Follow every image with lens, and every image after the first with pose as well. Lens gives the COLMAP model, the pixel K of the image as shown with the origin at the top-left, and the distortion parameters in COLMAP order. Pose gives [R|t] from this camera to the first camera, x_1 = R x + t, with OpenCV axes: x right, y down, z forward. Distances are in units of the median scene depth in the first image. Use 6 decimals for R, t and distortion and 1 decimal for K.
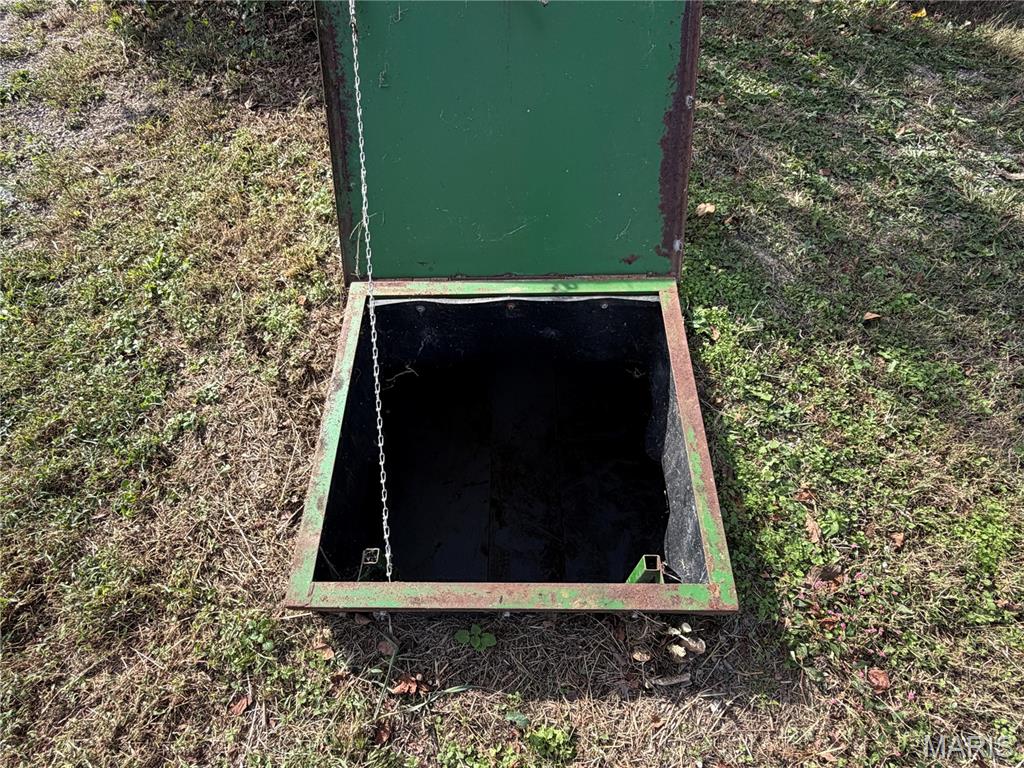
lens RADIAL K [[525.4, 0, 512.0], [0, 525.4, 384.0], [0, 0, 1]] dist [0.002019, -0.001873]
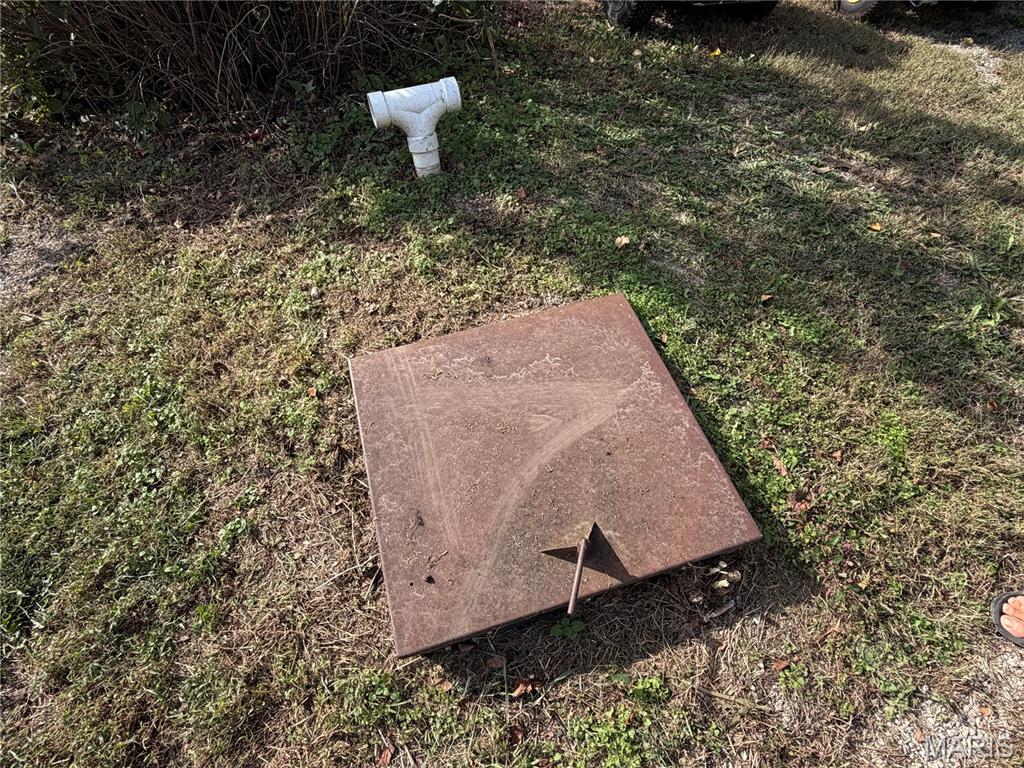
lens RADIAL K [[525.4, 0, 512.0], [0, 525.4, 384.0], [0, 0, 1]] dist [0.002019, -0.001873]
pose [[0.953468, -0.239120, 0.183634, -0.206921], [0.250844, 0.967064, -0.043172, -0.025052], [-0.167262, 0.087226, 0.982046, -0.151033]]
